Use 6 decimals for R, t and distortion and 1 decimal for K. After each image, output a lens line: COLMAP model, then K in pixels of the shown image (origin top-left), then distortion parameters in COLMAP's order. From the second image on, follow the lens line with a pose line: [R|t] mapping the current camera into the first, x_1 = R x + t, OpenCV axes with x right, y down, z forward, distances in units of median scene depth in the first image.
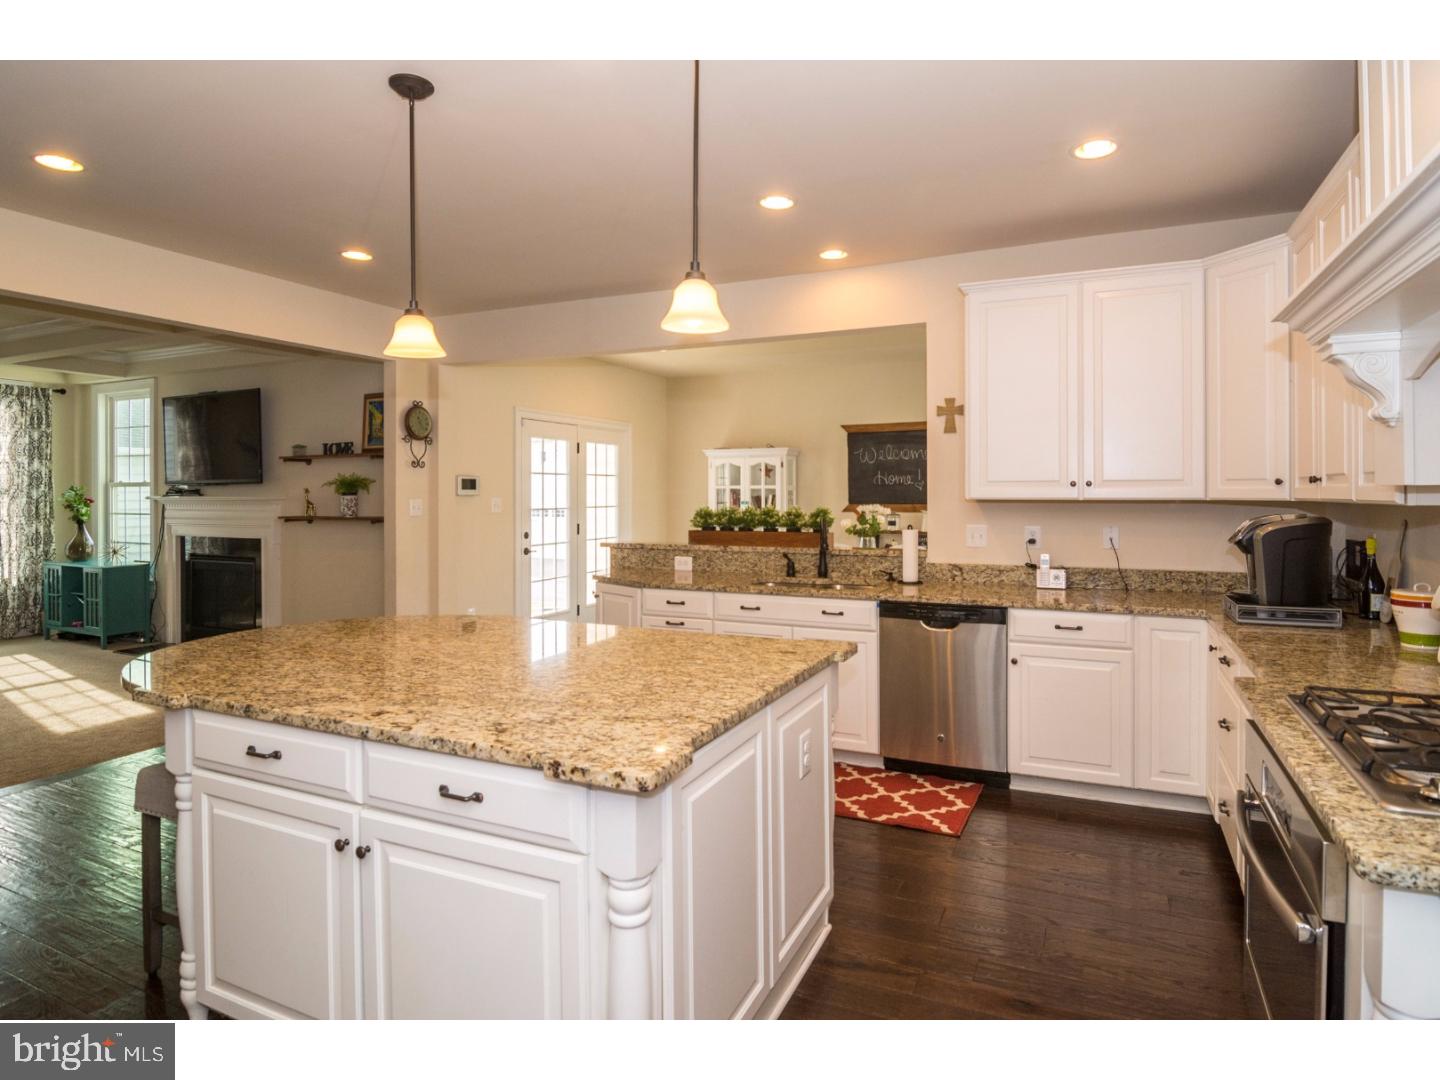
lens RADIAL K [[778.9, 0, 756.0], [0, 778.9, 486.1], [0, 0, 1]] dist [-0.025370, 0.000270]
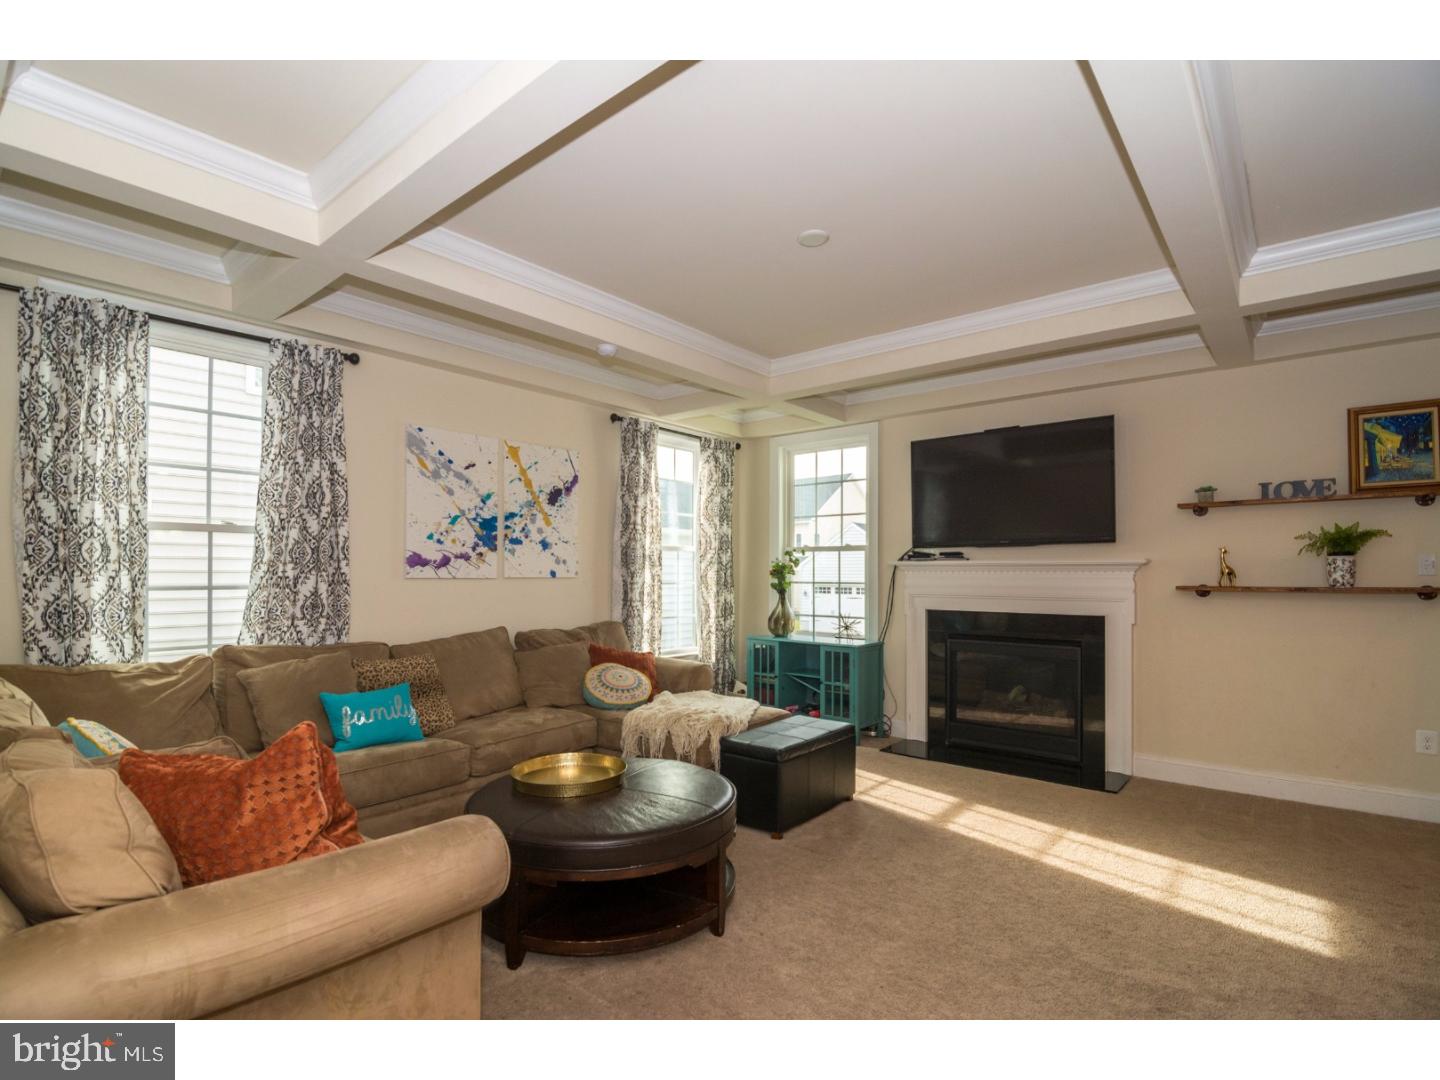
lens RADIAL K [[693.1, 0, 727.9], [0, 693.1, 545.8], [0, 0, 1]] dist [-0.023355, 0.000178]
pose [[0.959666, -0.006129, -0.281077, -0.724380], [-0.002118, 0.999576, -0.029027, 0.018038], [0.281136, 0.028452, 0.959246, 0.223096]]
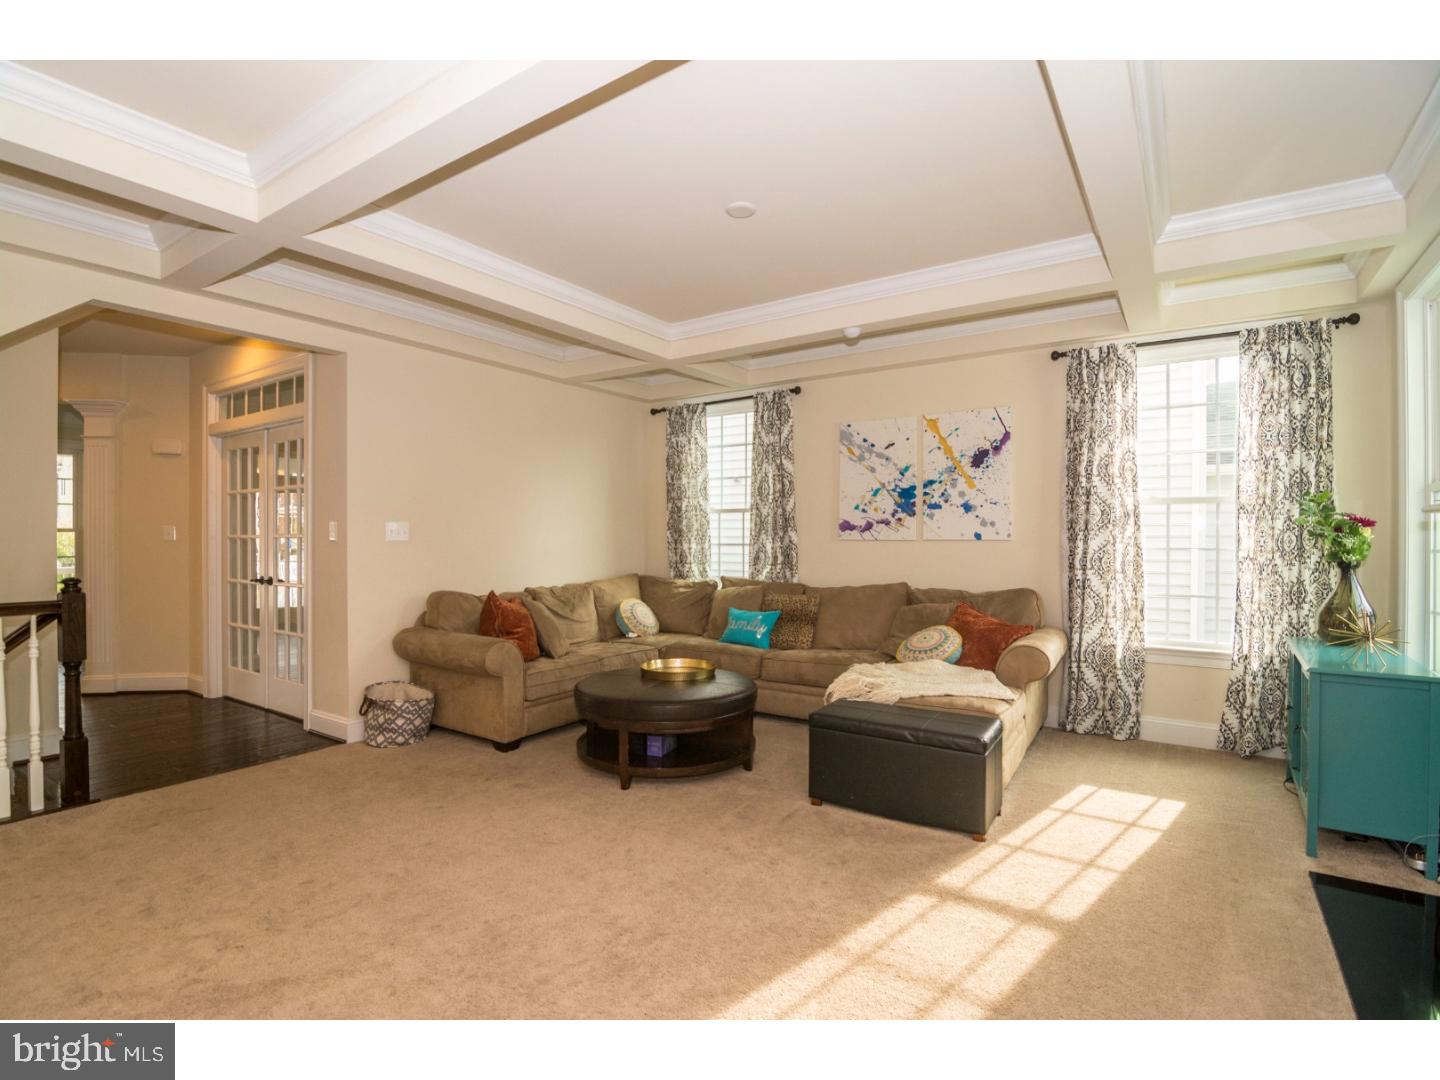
lens RADIAL K [[693.1, 0, 727.9], [0, 693.1, 545.8], [0, 0, 1]] dist [-0.023355, 0.000178]
pose [[-0.180901, 0.011657, -0.983432, -0.381847], [0.009422, 0.999904, 0.010119, 0.026289], [0.983456, -0.007435, -0.180994, 0.687373]]
